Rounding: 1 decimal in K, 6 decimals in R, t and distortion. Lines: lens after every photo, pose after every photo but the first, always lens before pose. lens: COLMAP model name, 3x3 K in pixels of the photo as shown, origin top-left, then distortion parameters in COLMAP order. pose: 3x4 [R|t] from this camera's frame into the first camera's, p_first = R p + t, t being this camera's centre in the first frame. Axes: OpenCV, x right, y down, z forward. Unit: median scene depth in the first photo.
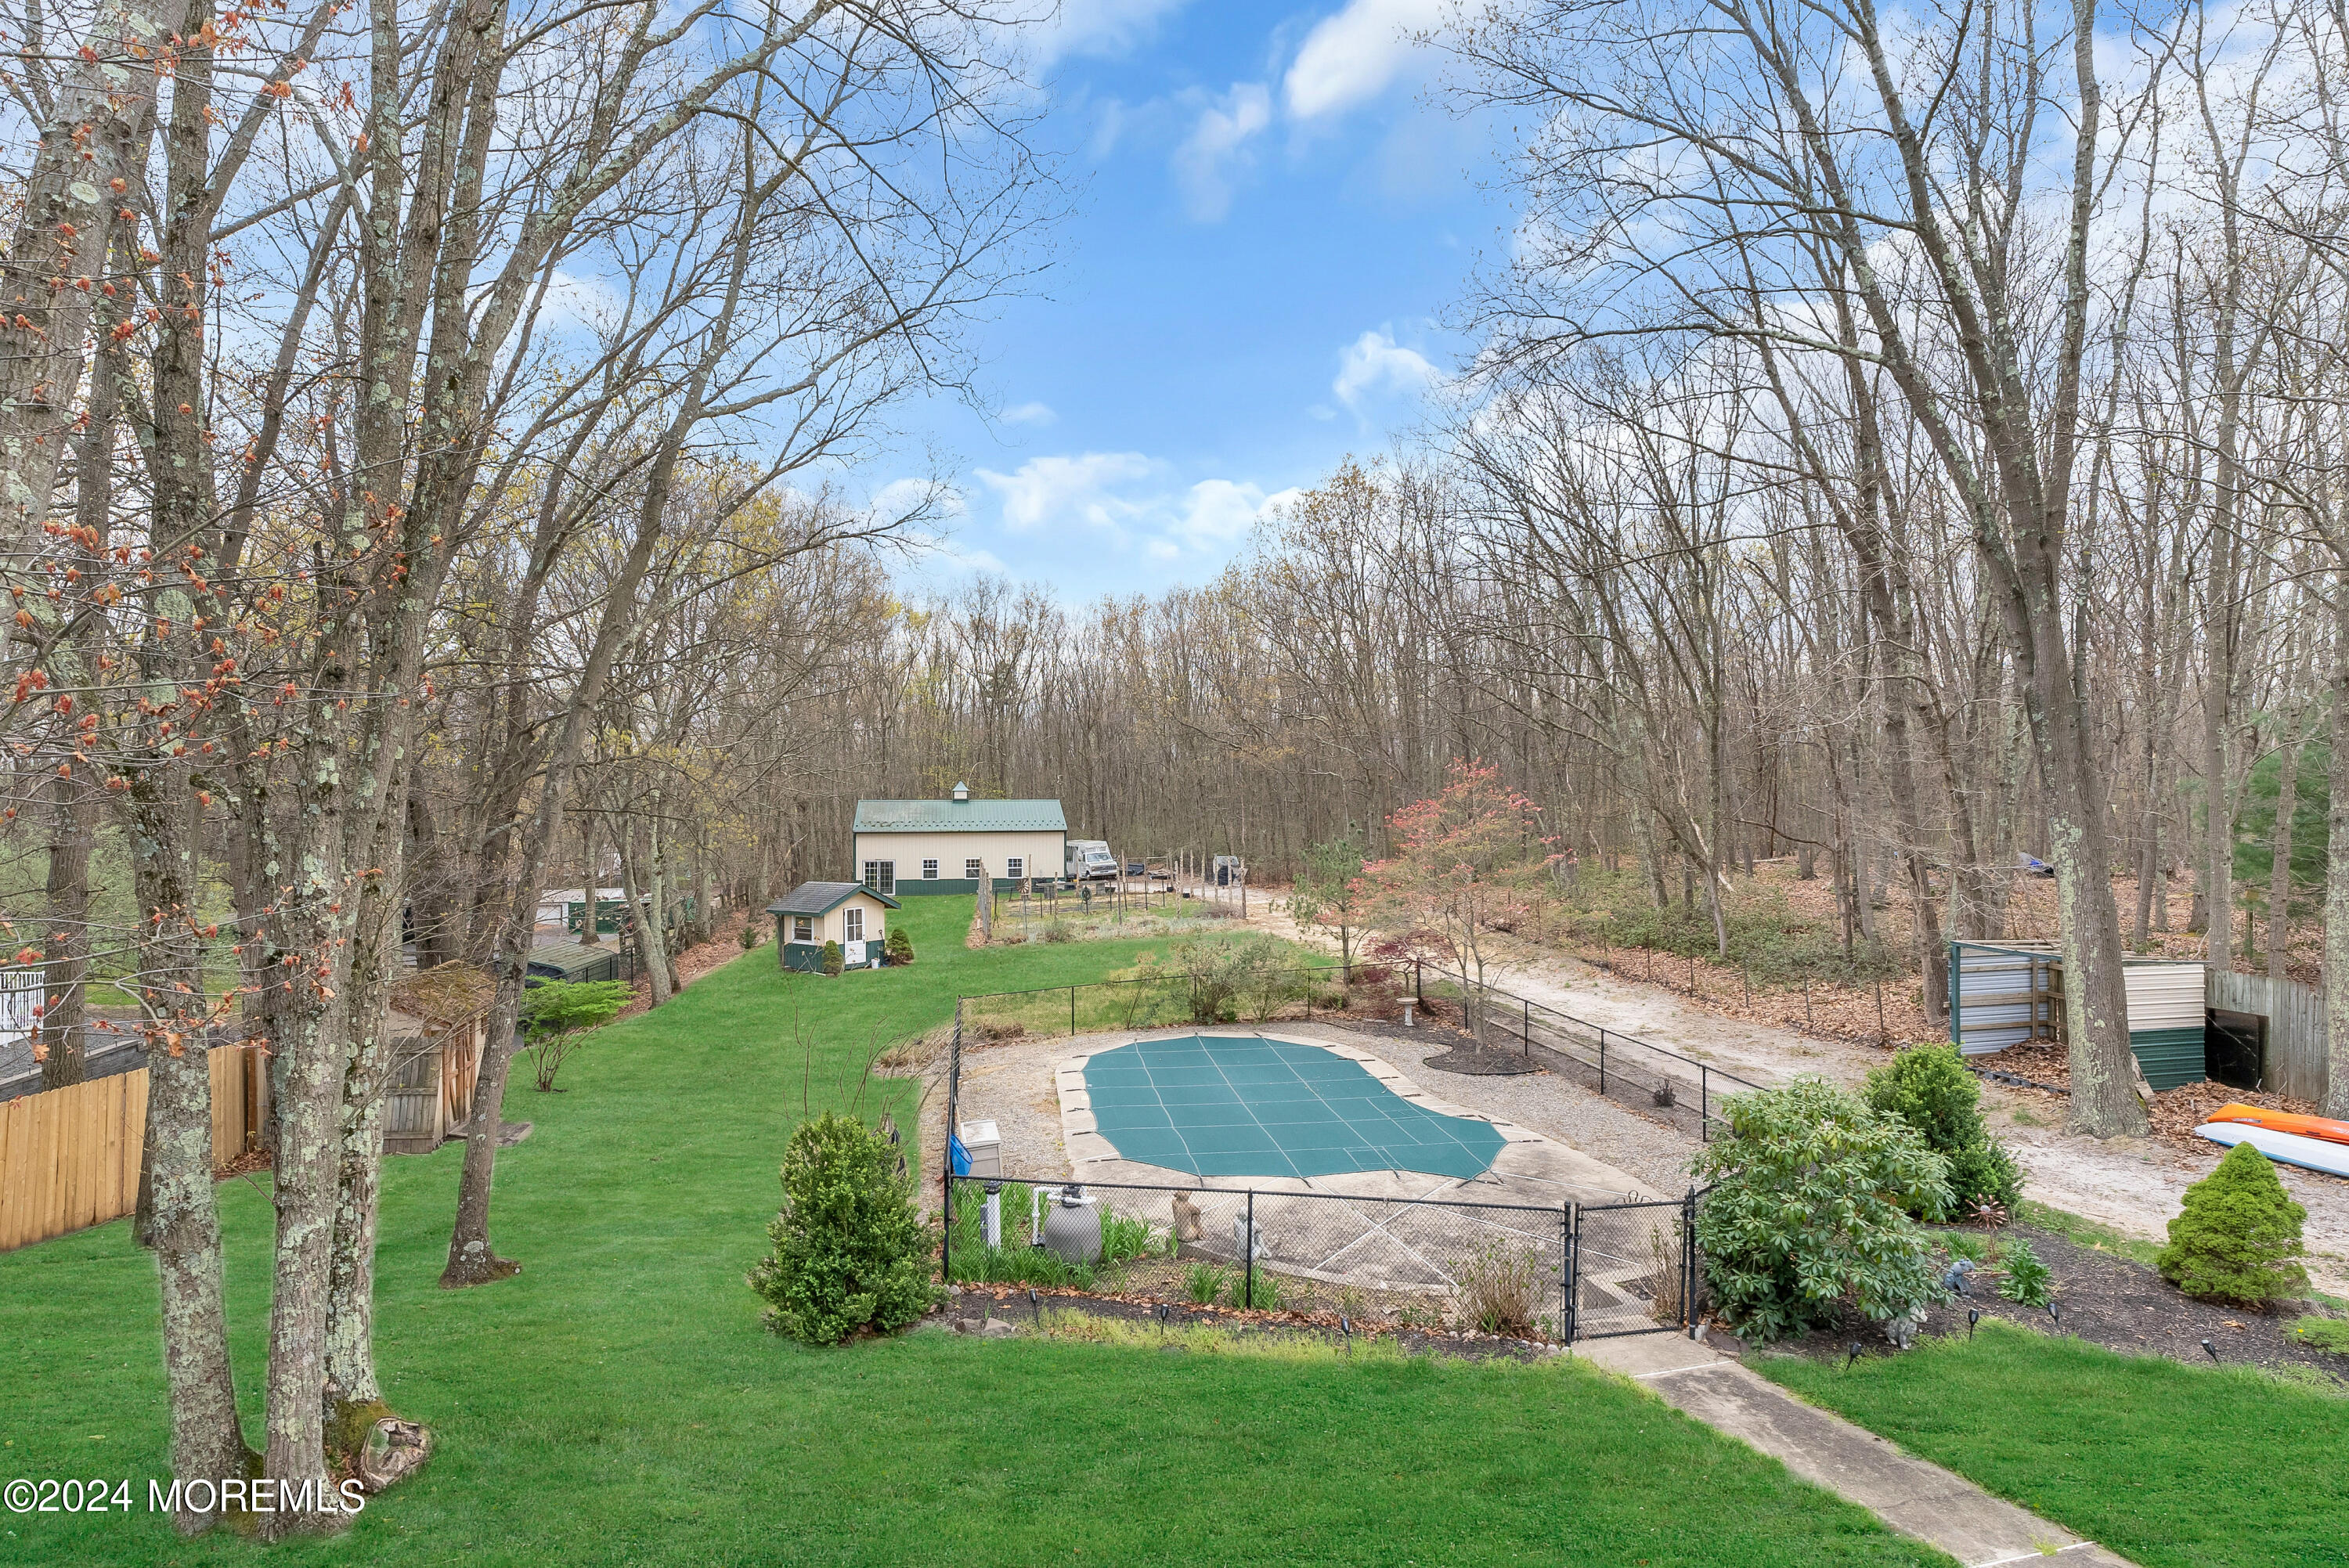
lens RADIAL K [[1166.2, 0, 1172.7], [0, 1166.2, 778.9], [0, 0, 1]] dist [-0.004339, -0.000096]
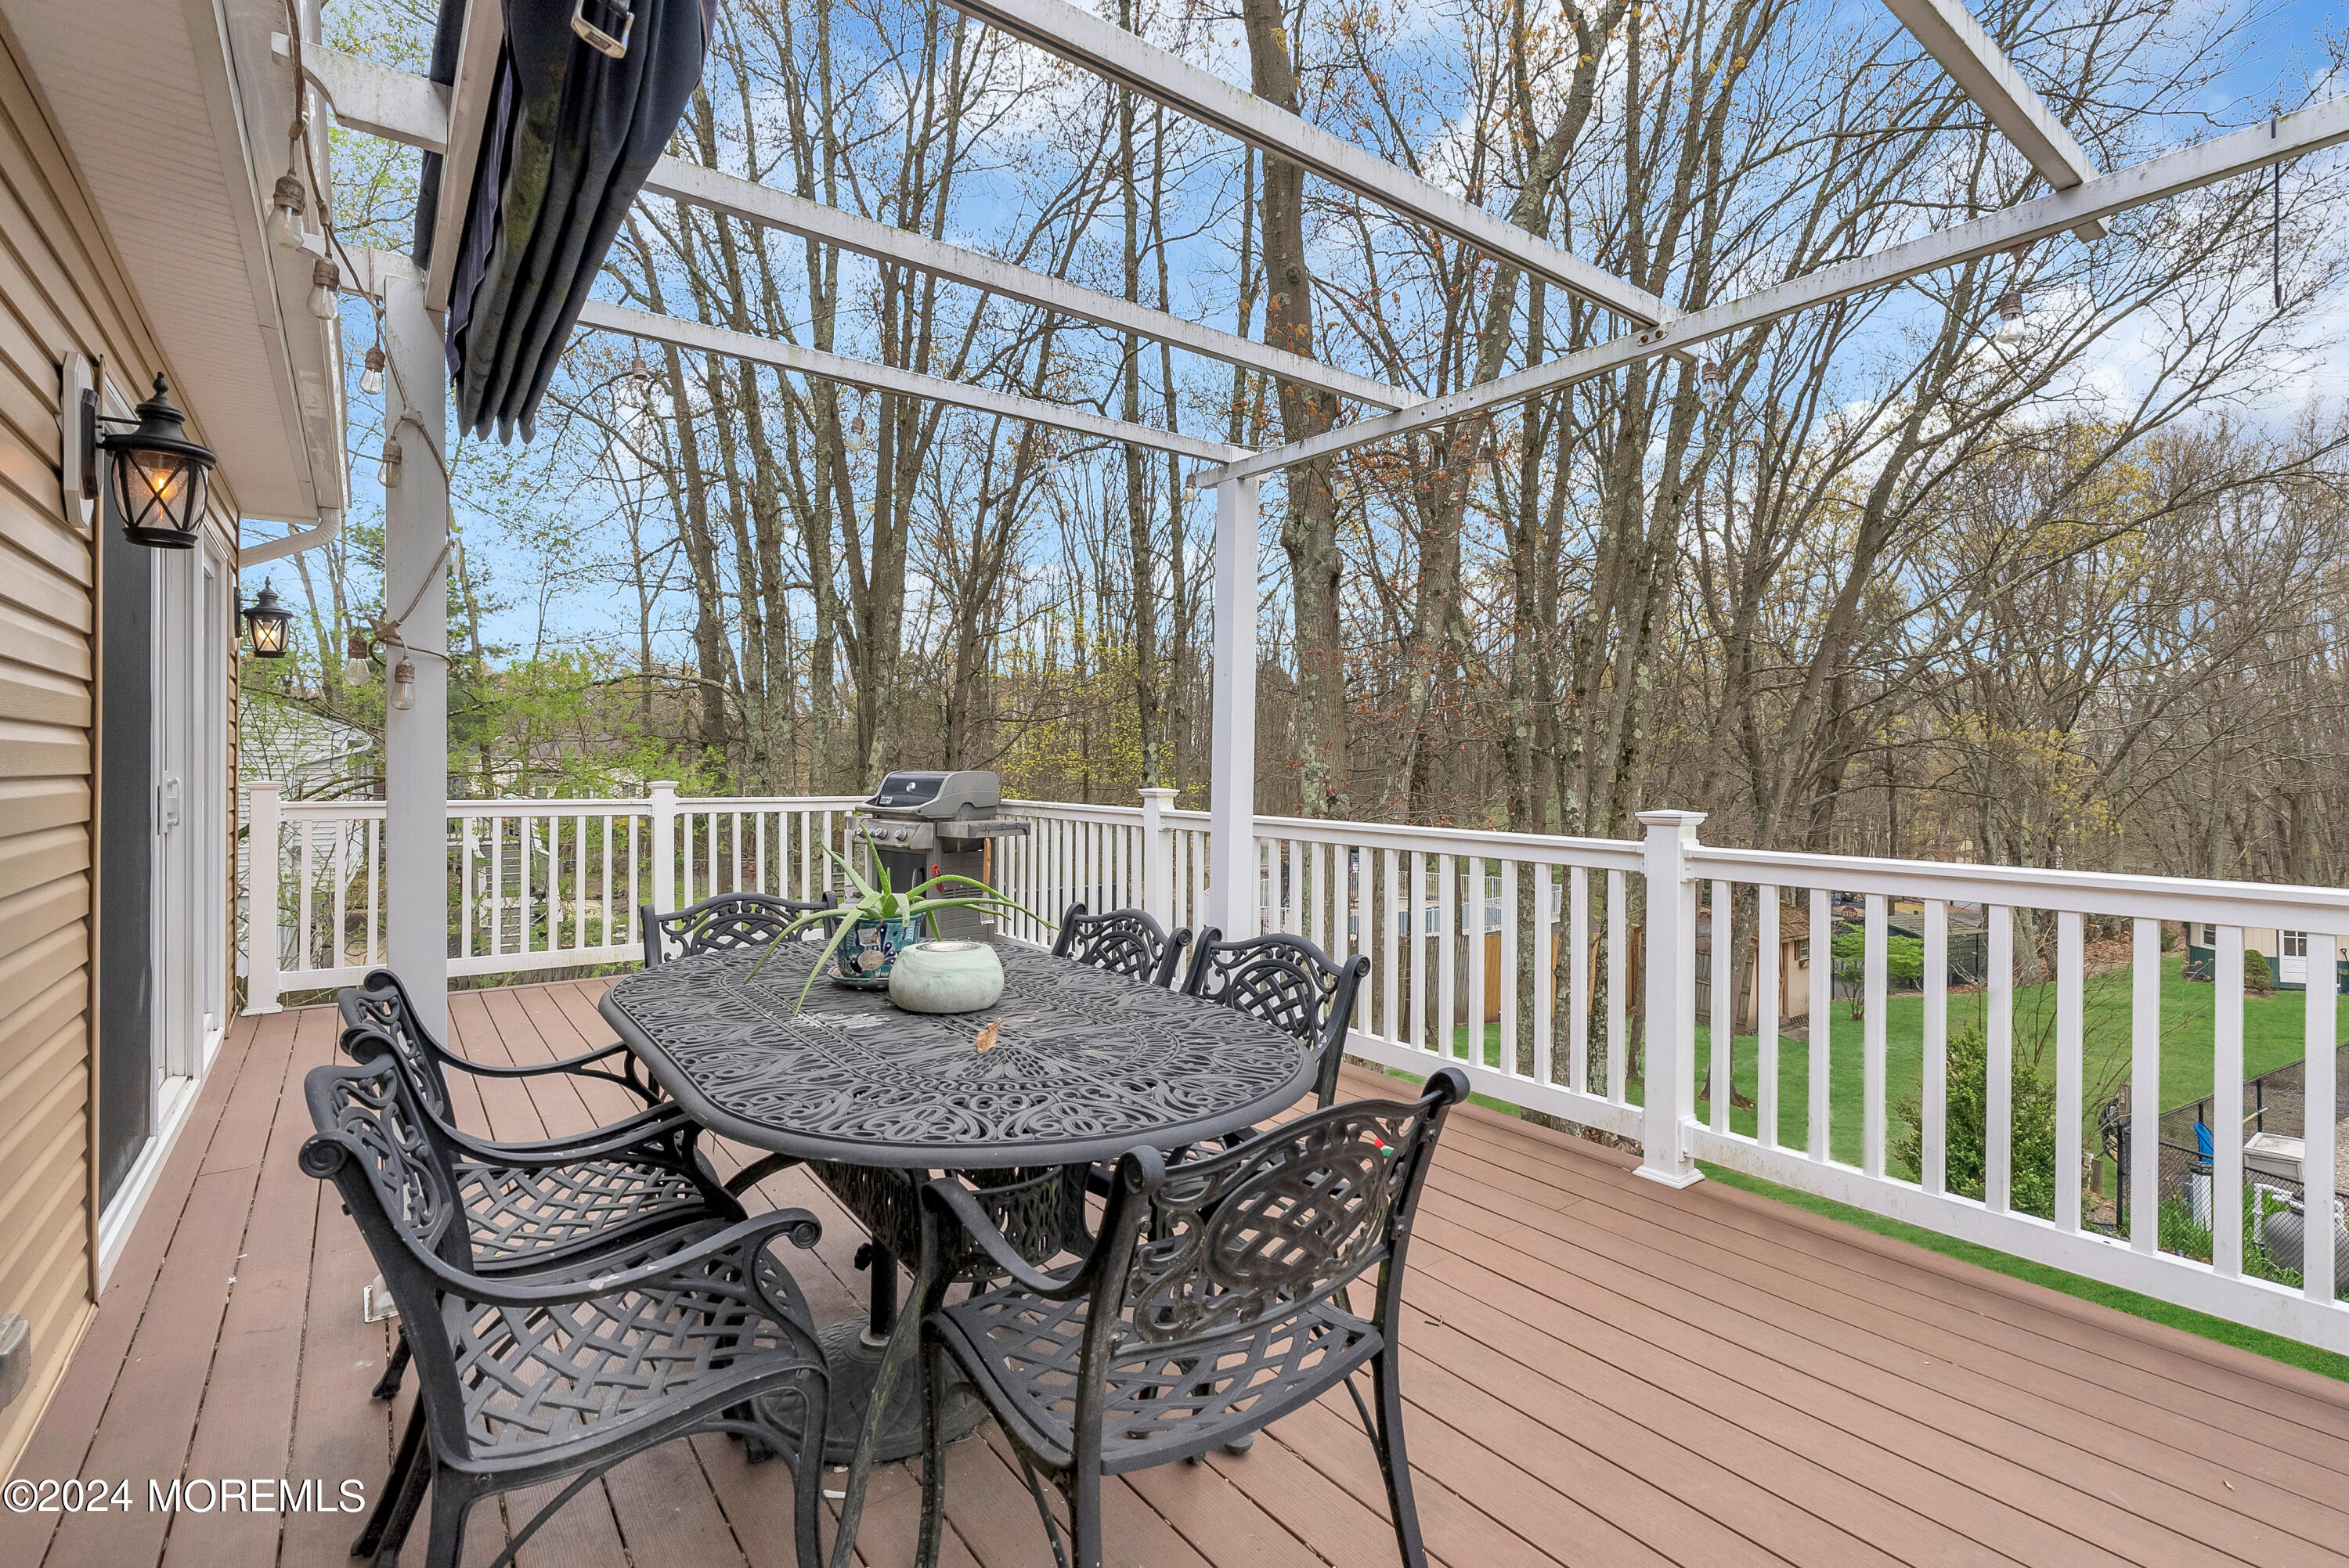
lens RADIAL K [[1055.5, 0, 1168.7], [0, 1055.5, 783.8], [0, 0, 1]] dist [-0.007506, 0.001475]
pose [[0.406228, 0.019819, -0.913557, 0.199292], [-0.003374, 0.999790, 0.020189, 0.008989], [0.913766, -0.005119, 0.406209, -0.101002]]
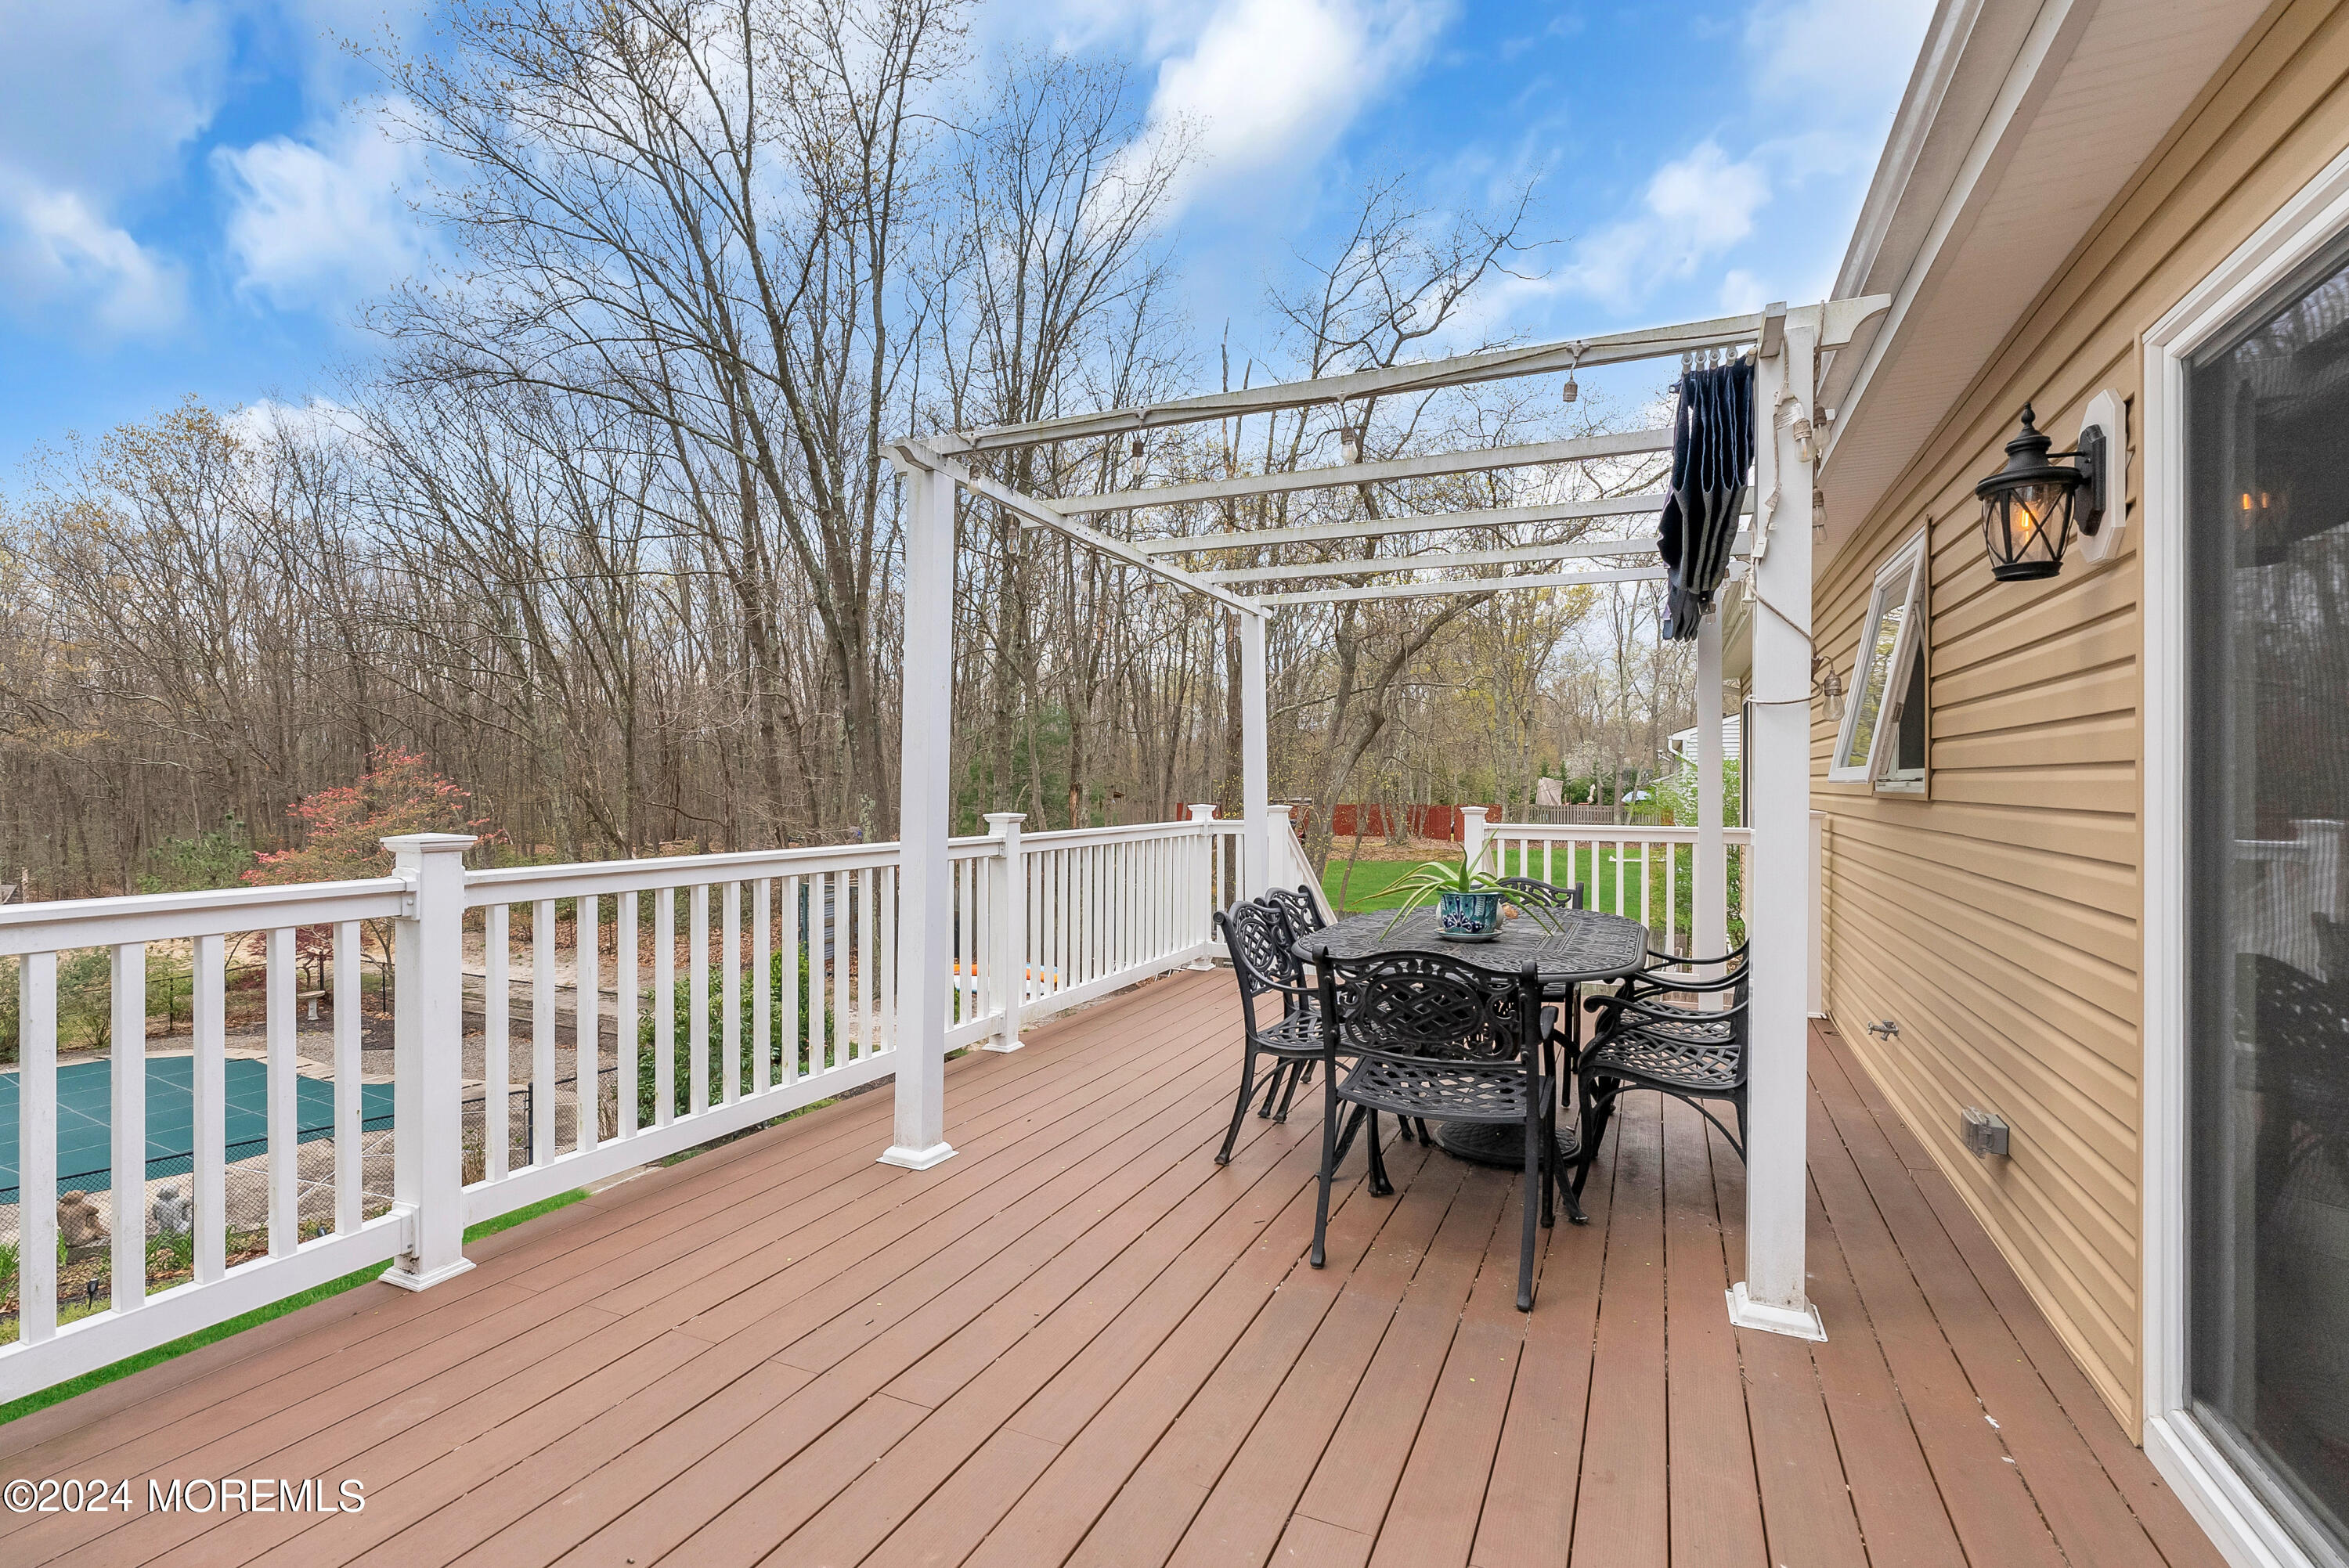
lens RADIAL K [[1055.5, 0, 1168.7], [0, 1055.5, 783.8], [0, 0, 1]] dist [-0.007506, 0.001475]
pose [[0.609735, -0.002225, 0.792602, -0.075519], [-0.003974, 0.999975, 0.005864, 0.008928], [-0.792596, -0.006725, 0.609711, -0.132185]]
